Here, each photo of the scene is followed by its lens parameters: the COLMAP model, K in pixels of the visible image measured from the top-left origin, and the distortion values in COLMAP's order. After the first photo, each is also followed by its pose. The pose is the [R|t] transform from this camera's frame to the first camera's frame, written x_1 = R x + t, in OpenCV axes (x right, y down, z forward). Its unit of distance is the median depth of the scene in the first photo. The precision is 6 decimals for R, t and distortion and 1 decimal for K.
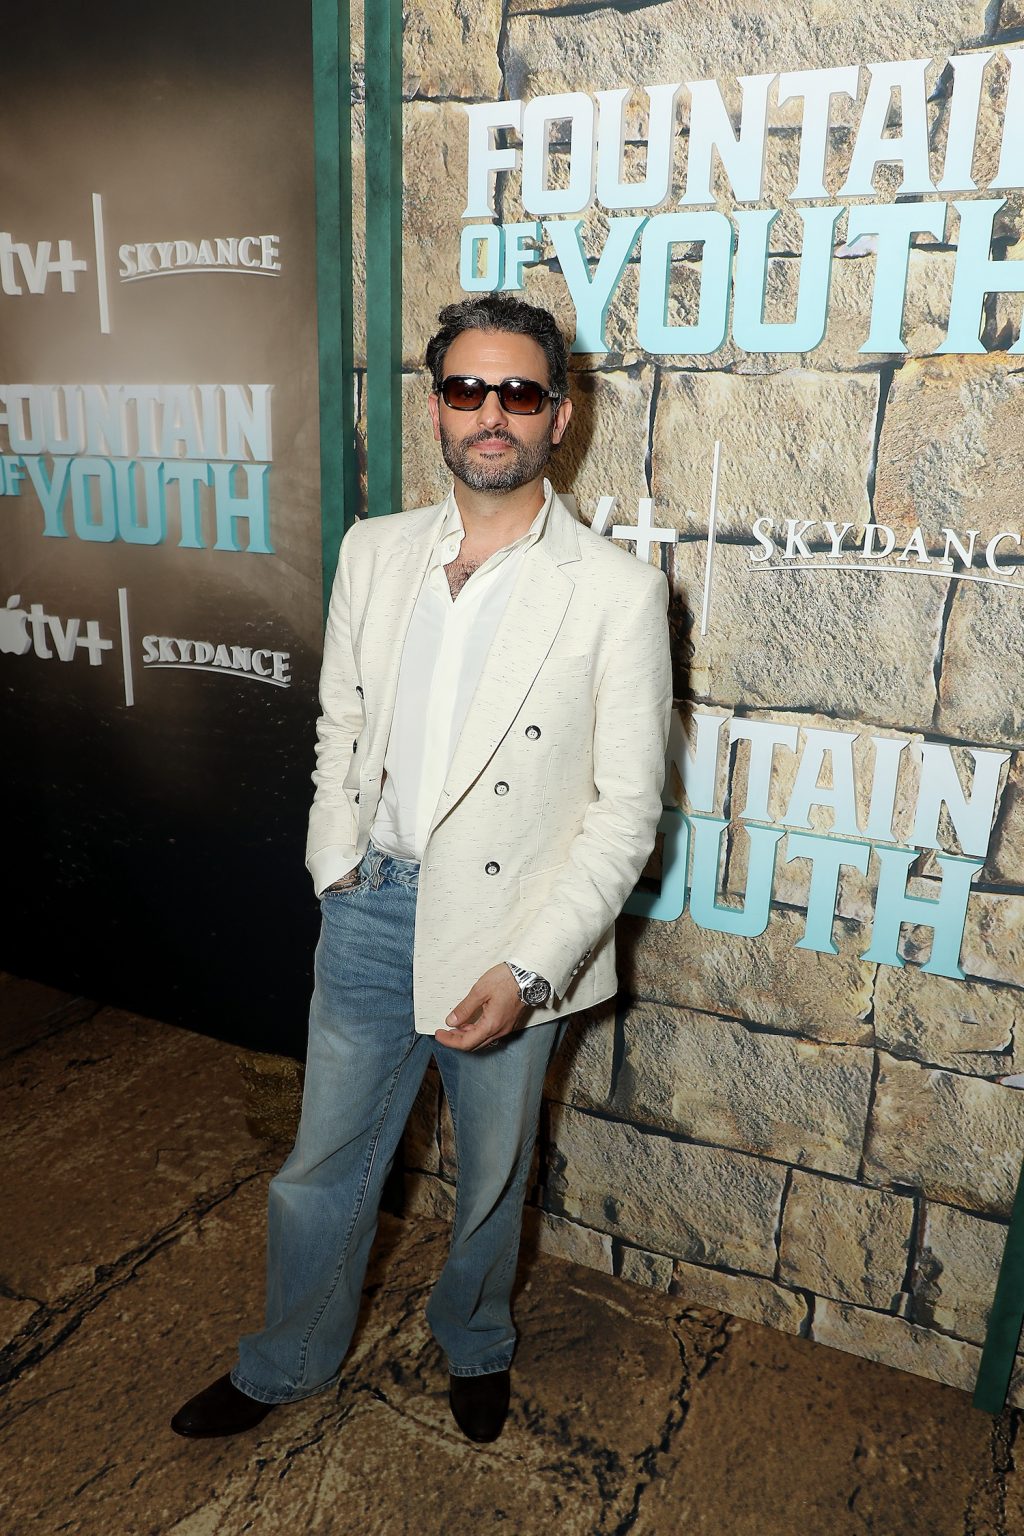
lens RADIAL K [[1183.2, 0, 551.9], [0, 1183.2, 842.8], [0, 0, 1]] dist [-0.067051, 0.036935]
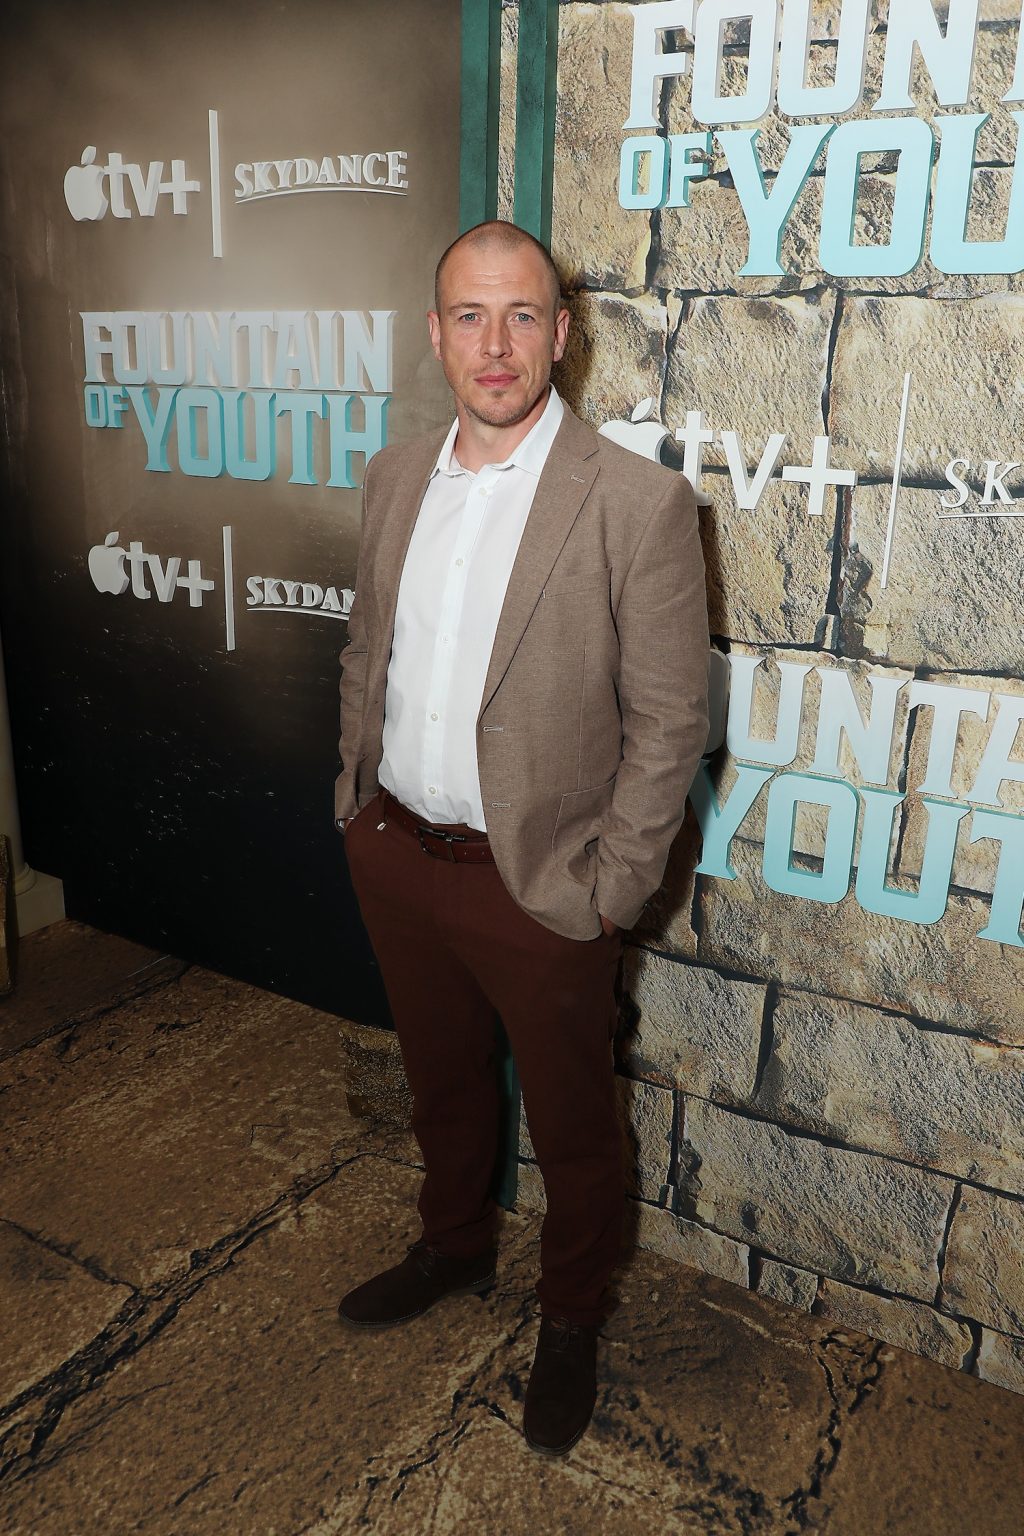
lens RADIAL K [[1256.6, 0, 517.1], [0, 1256.6, 777.7], [0, 0, 1]] dist [-0.063515, 0.041137]
pose [[0.995845, 0.022346, -0.088278, -0.059277], [-0.023201, 0.999693, -0.008669, -0.016446], [0.088057, 0.010681, 0.996058, 0.027822]]
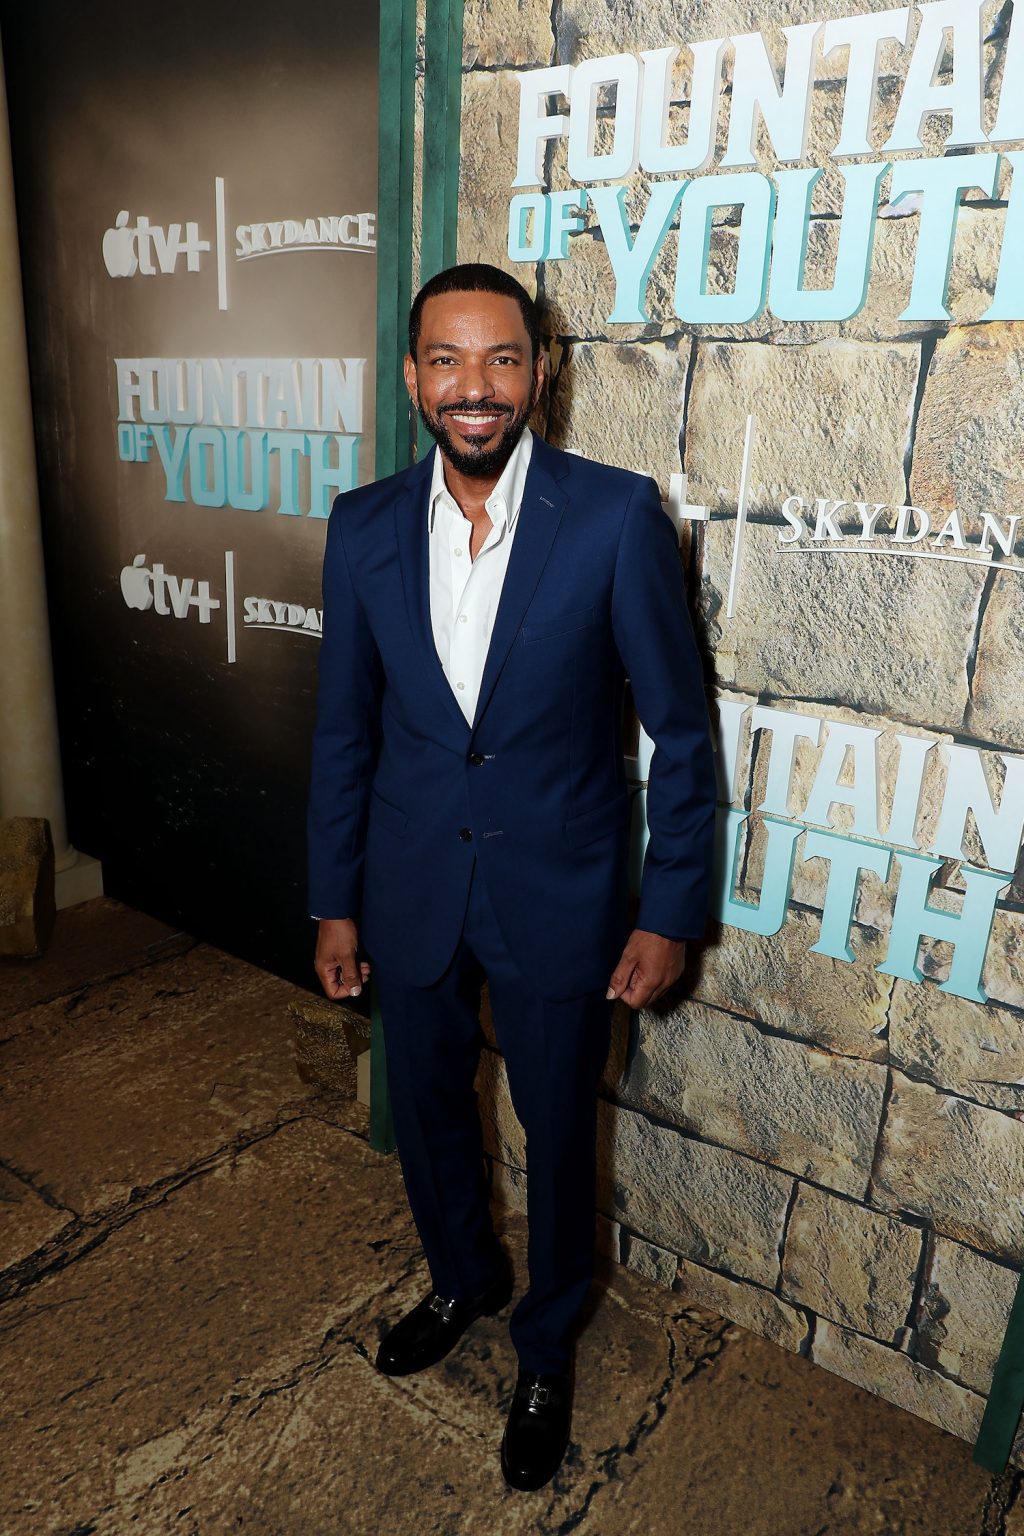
lens RADIAL K [[1140.6, 0, 519.1], [0, 1140.6, 817.3], [0, 0, 1]] dist [-0.067172, 0.036123]
pose [[0.981280, 0.073698, -0.177928, 0.130908], [-0.072954, 0.997278, 0.010732, -0.011330], [0.178234, 0.002449, 0.983985, 0.058711]]
